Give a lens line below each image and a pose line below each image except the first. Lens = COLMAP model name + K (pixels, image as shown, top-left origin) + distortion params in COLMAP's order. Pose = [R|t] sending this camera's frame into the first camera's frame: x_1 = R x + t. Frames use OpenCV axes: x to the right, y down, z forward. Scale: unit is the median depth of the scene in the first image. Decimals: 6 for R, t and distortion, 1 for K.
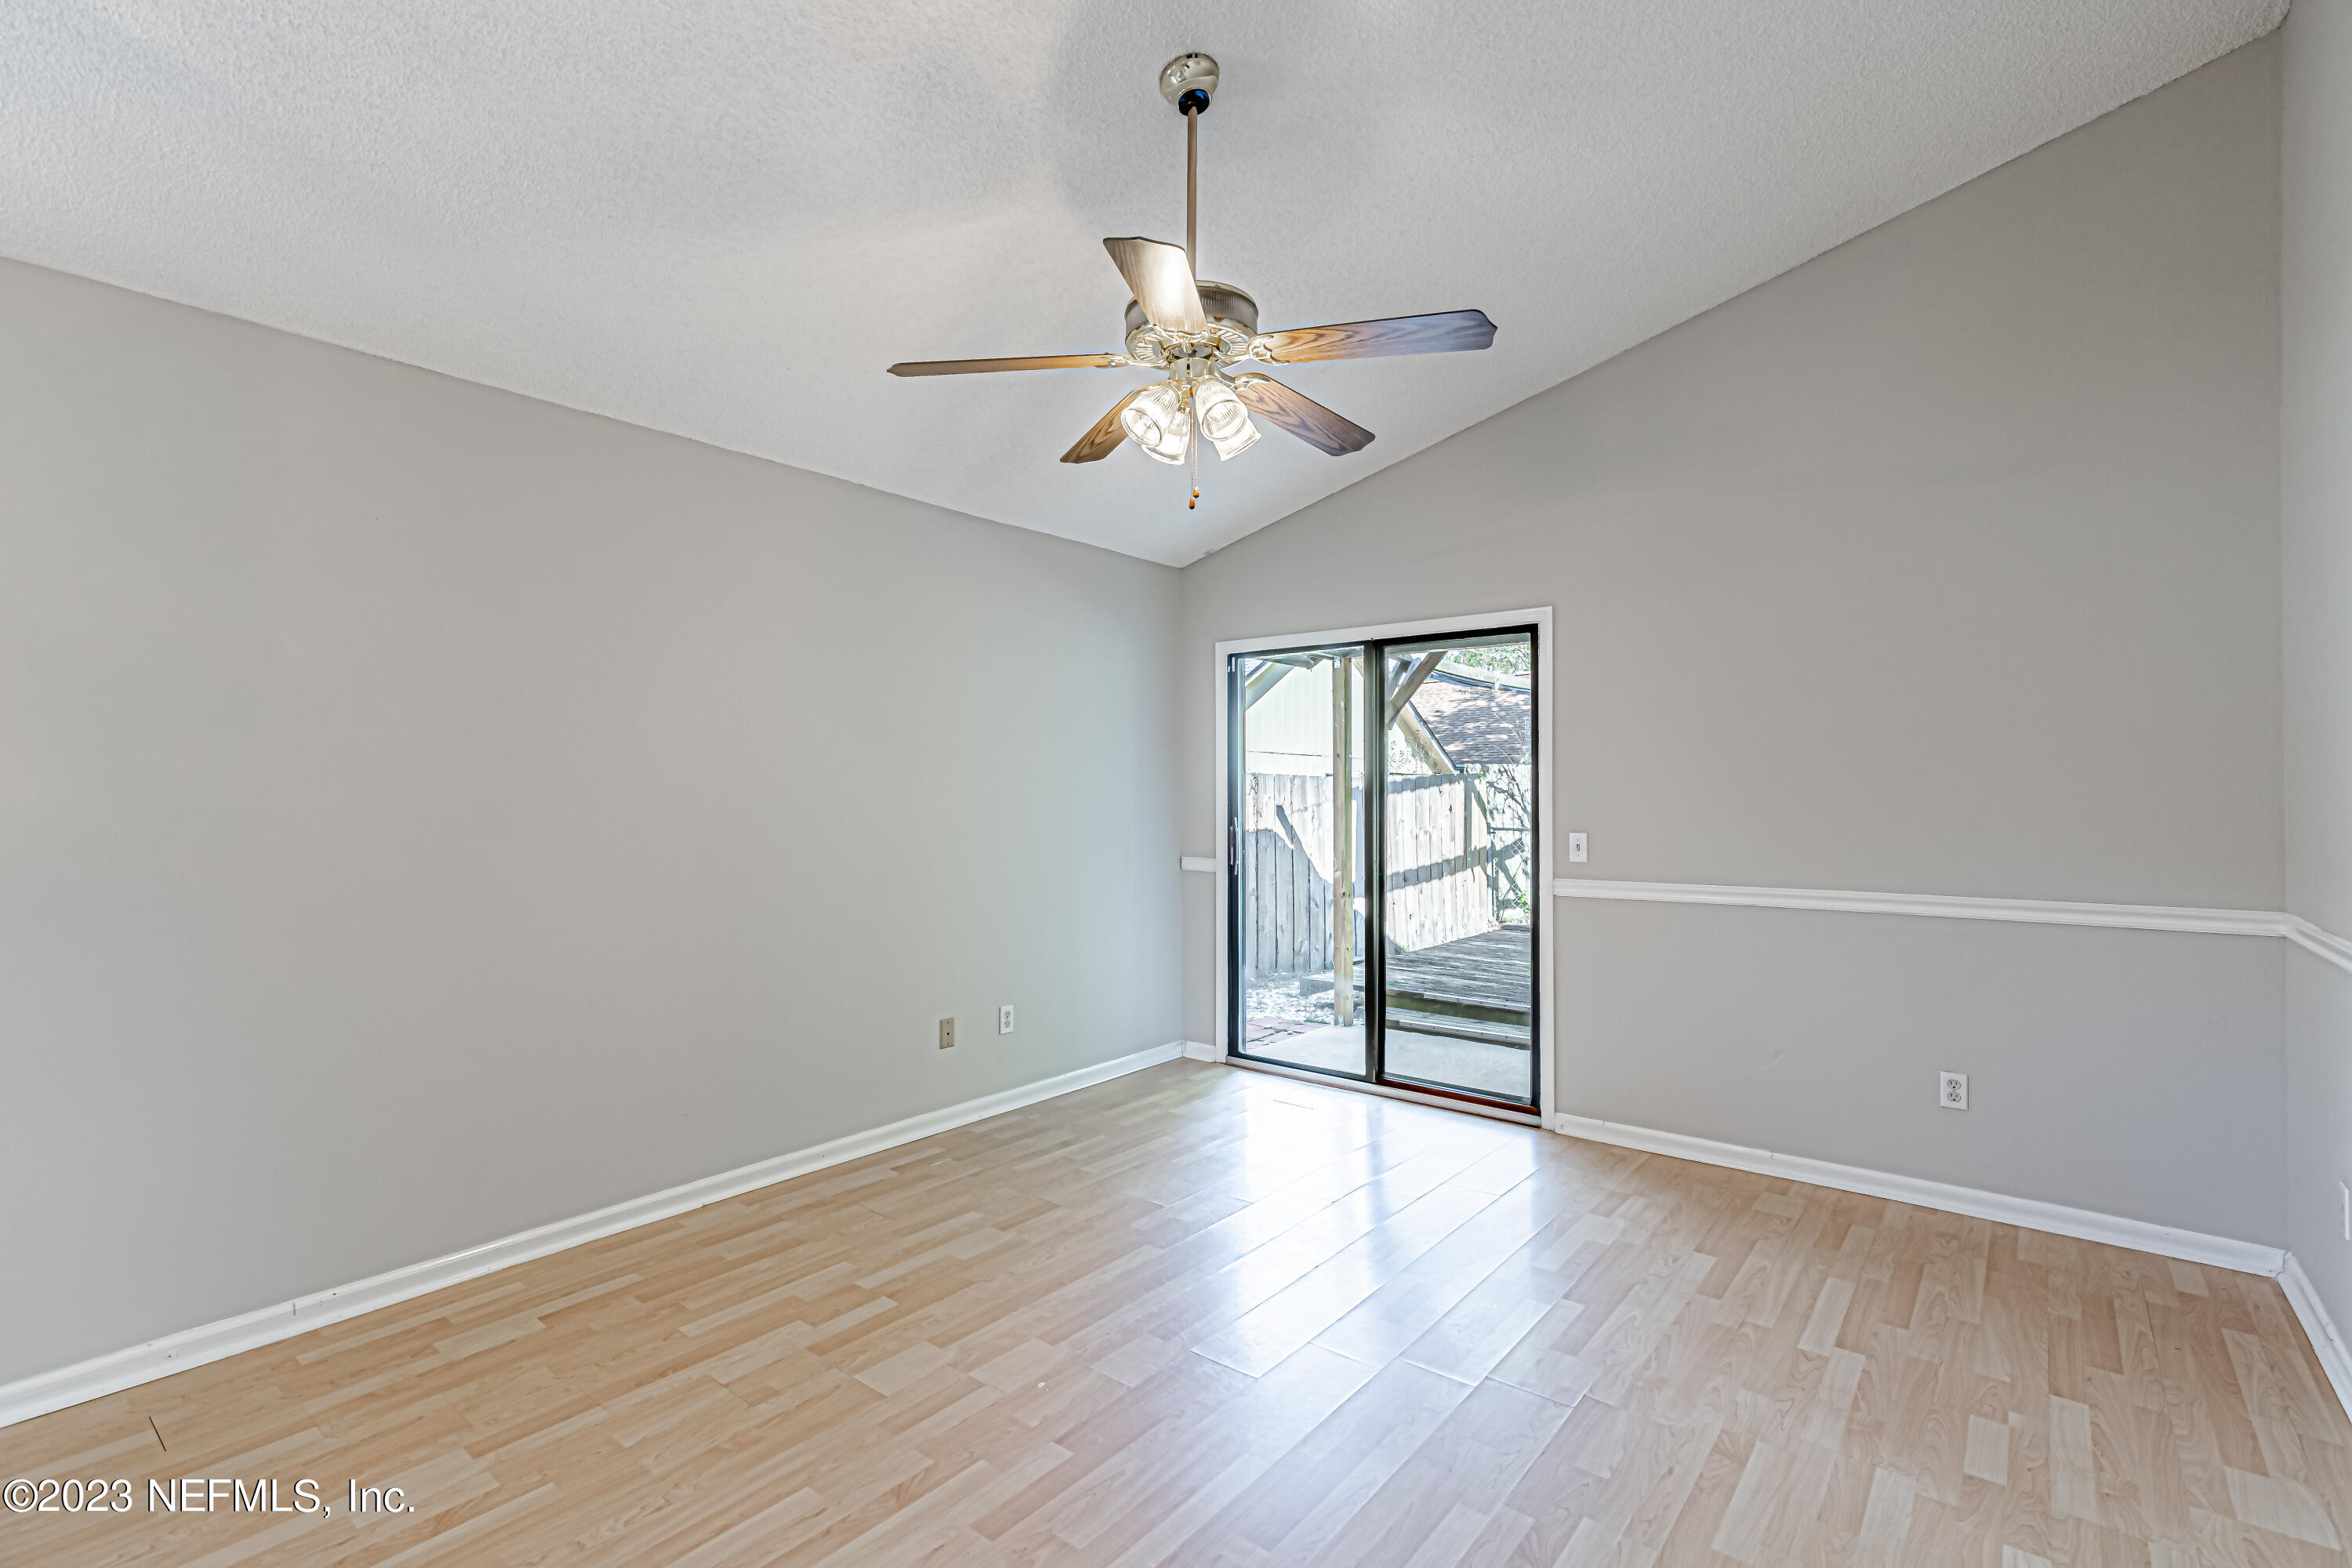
lens RADIAL K [[1062.0, 0, 1178.8], [0, 1062.0, 770.6], [0, 0, 1]] dist [0.013849, -0.003972]
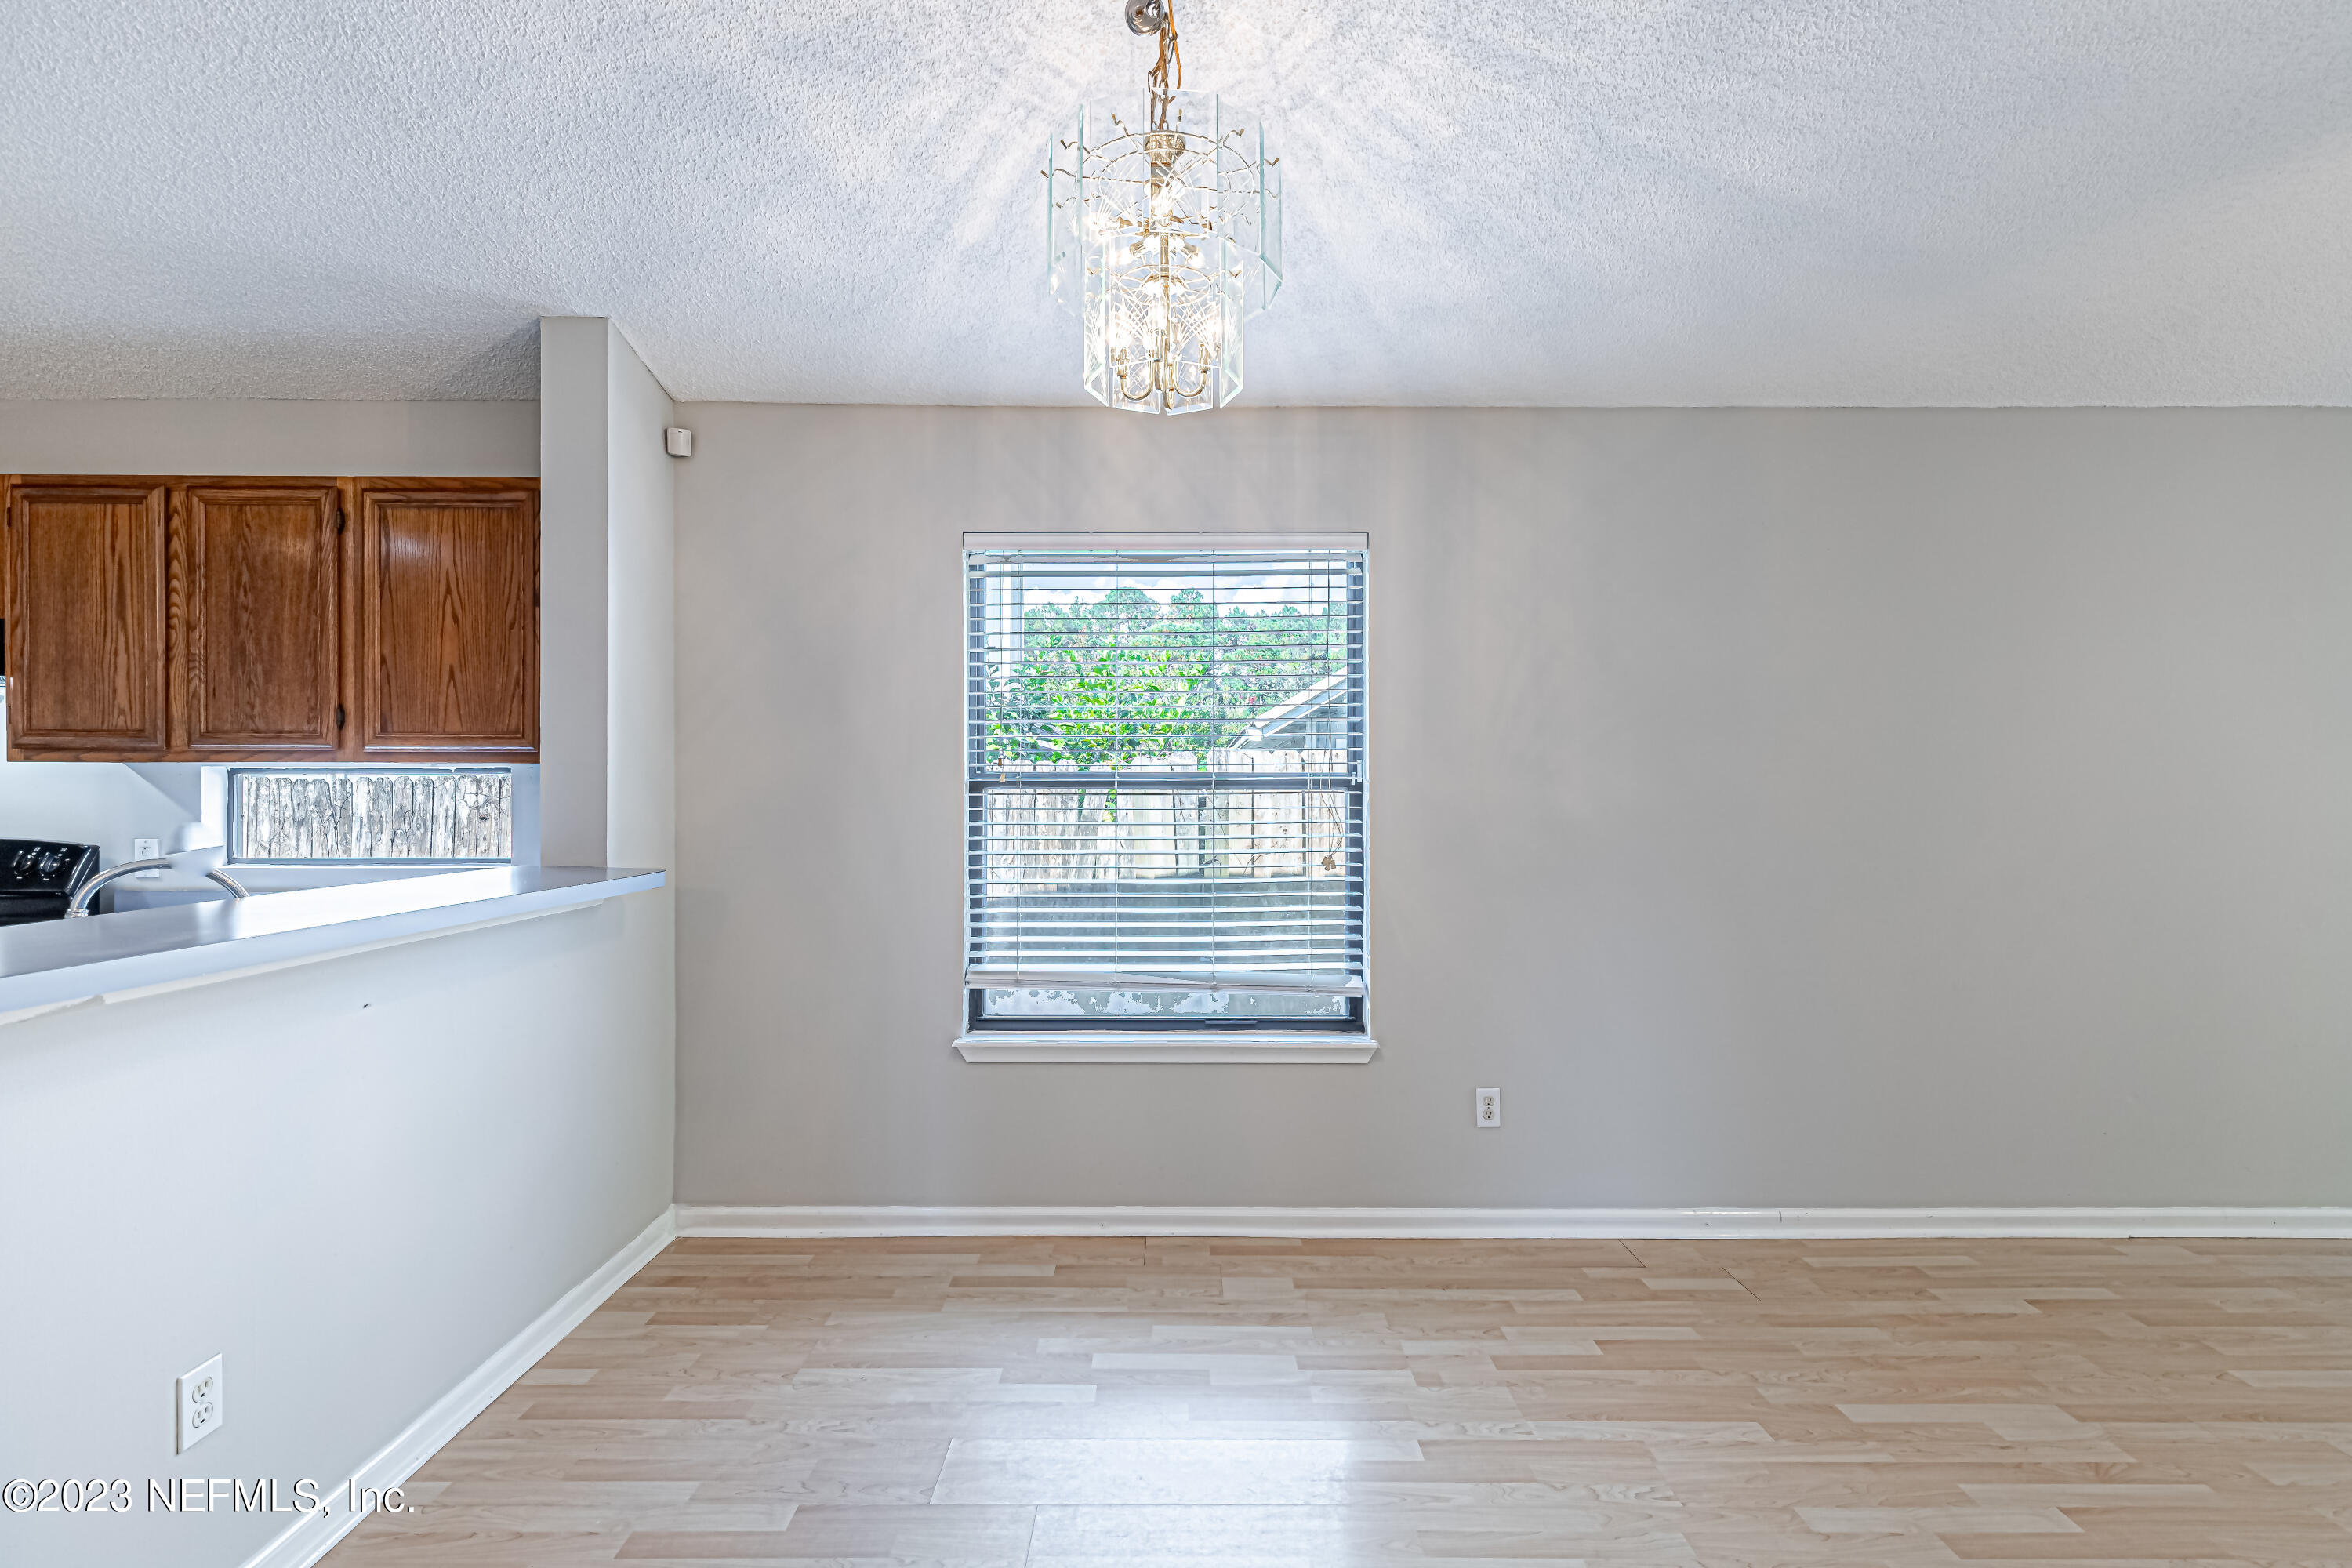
lens RADIAL K [[1062.0, 0, 1175.6], [0, 1062.0, 782.8], [0, 0, 1]] dist [0.013849, -0.003972]
pose [[0.633121, -0.002105, -0.774050, -0.253868], [0.017848, 0.999770, 0.011880, -0.010579], [0.773847, -0.021337, 0.633013, -0.220265]]
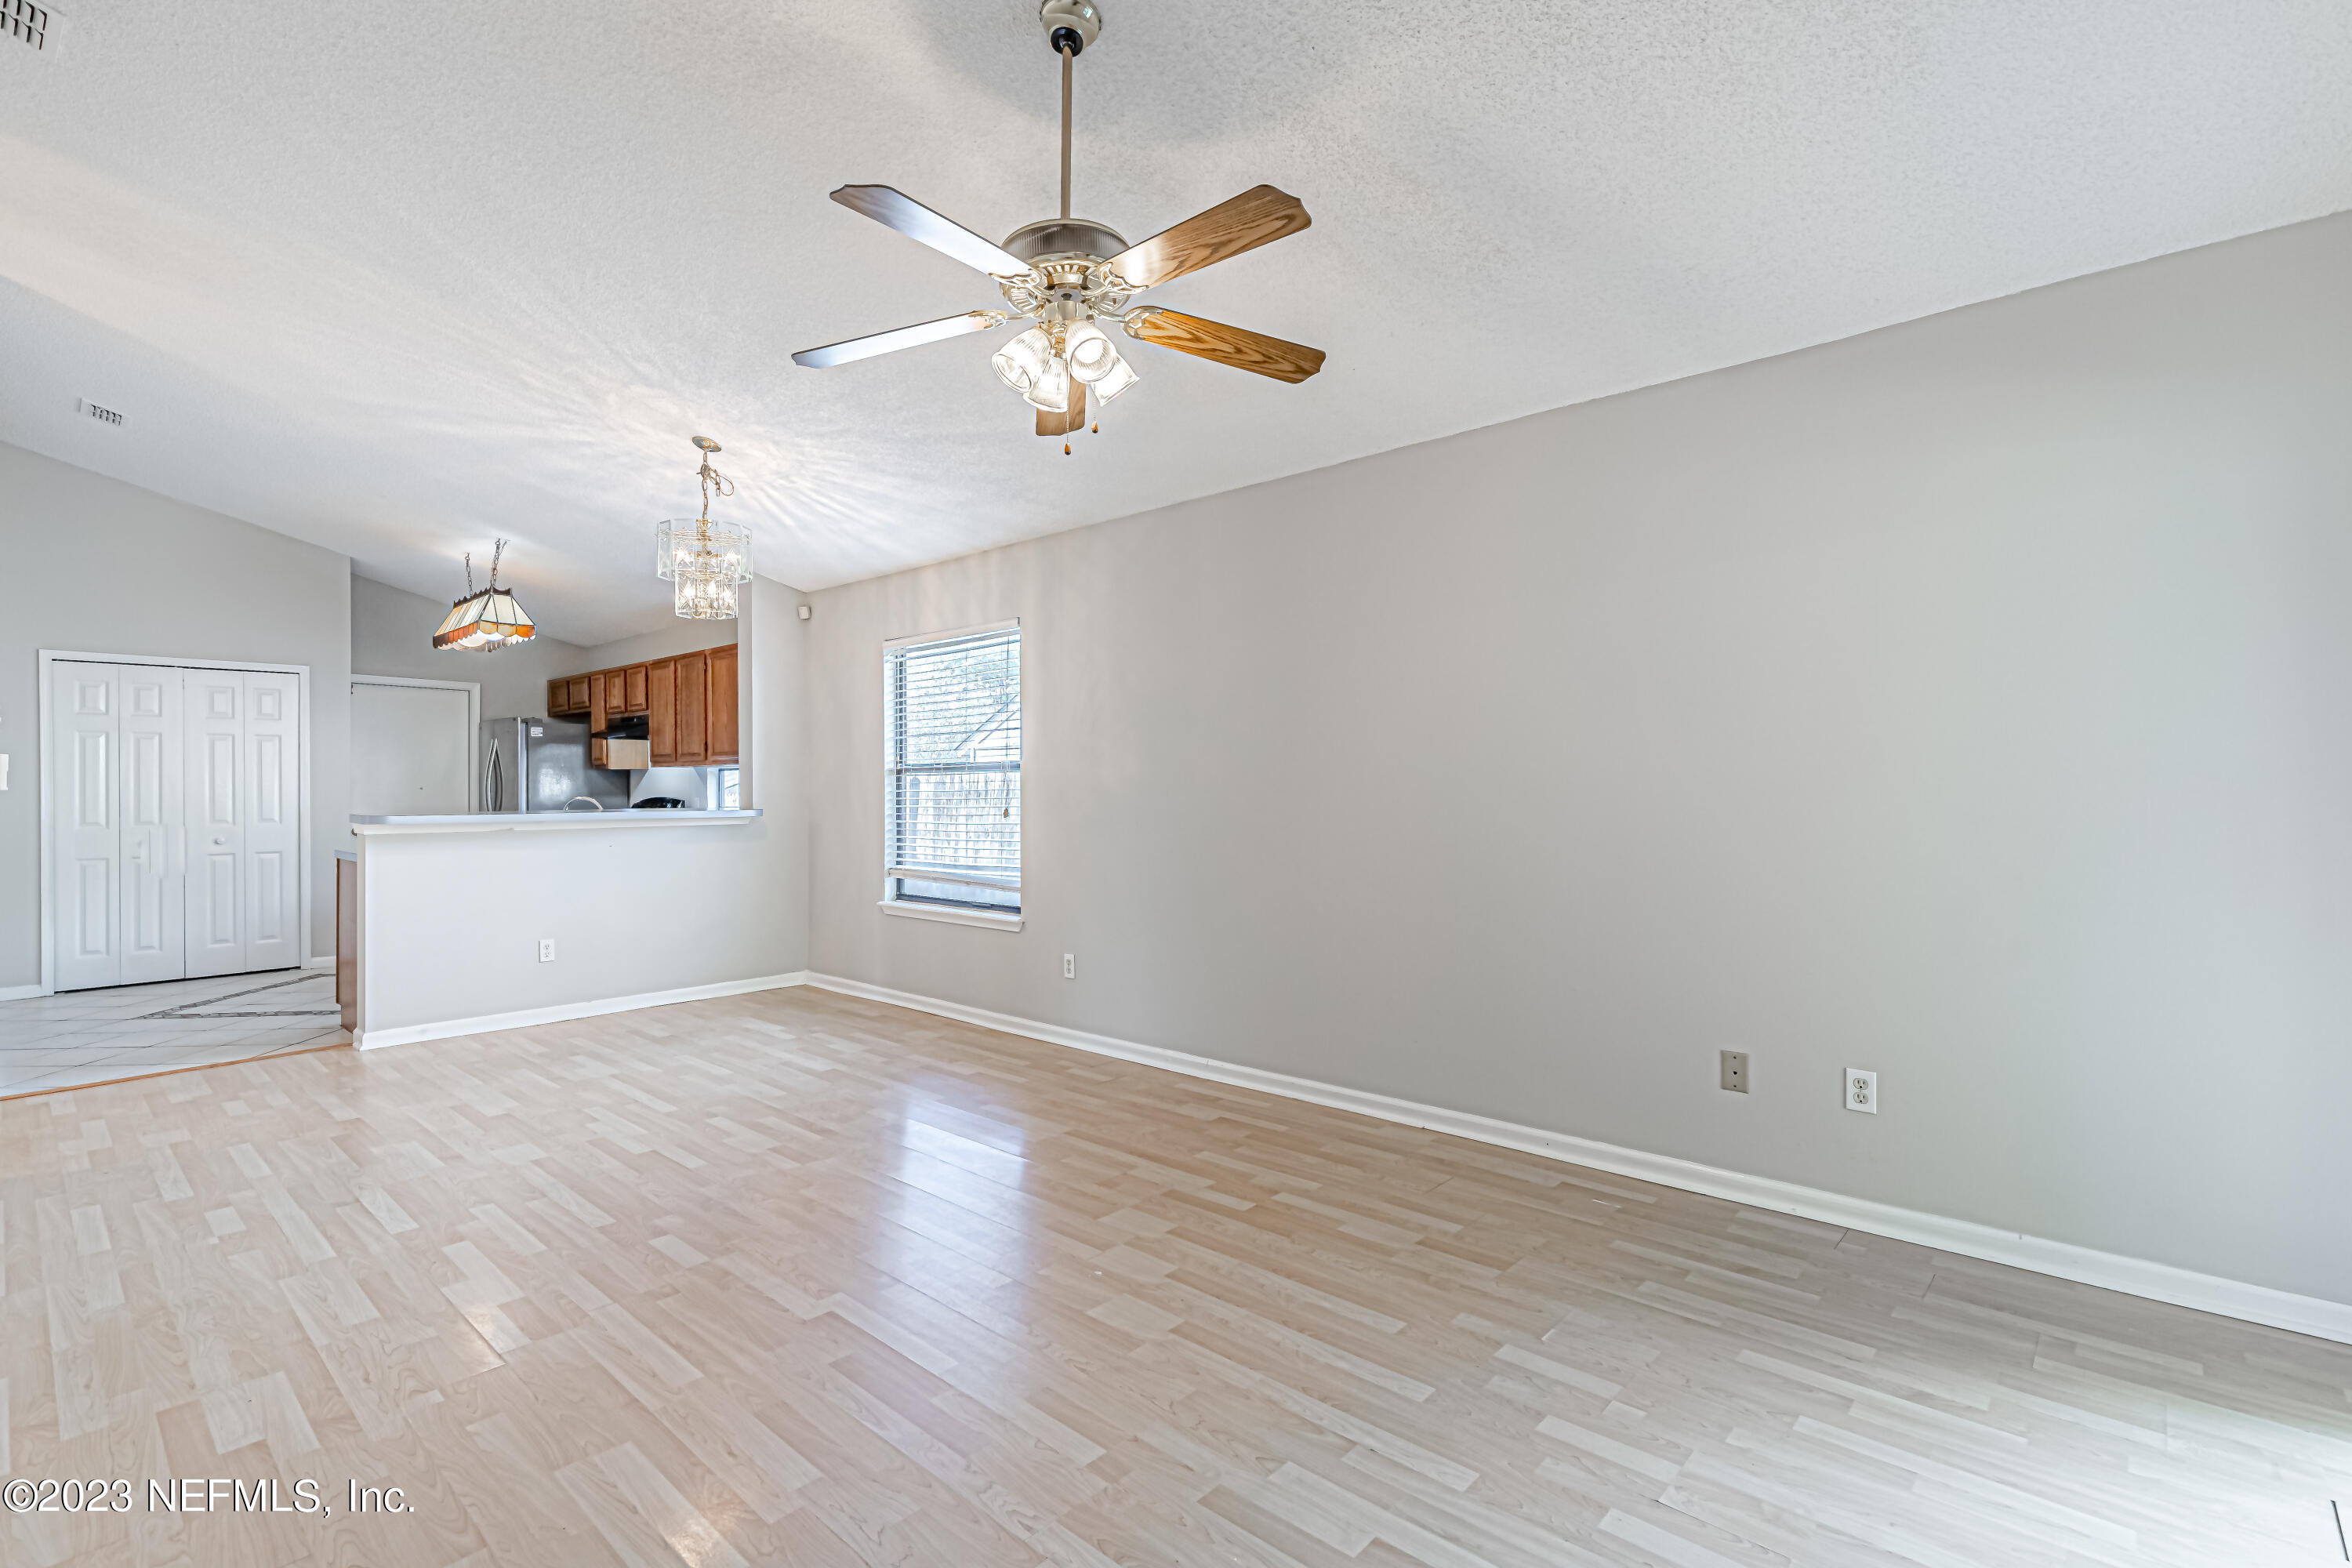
lens RADIAL K [[1062.0, 0, 1132.5], [0, 1062.0, 788.0], [0, 0, 1]] dist [0.013849, -0.003972]
pose [[-0.073293, -0.001153, -0.997310, 0.700702], [0.028480, 0.999589, -0.003249, 0.047405], [0.996904, -0.028642, -0.073230, 0.799359]]
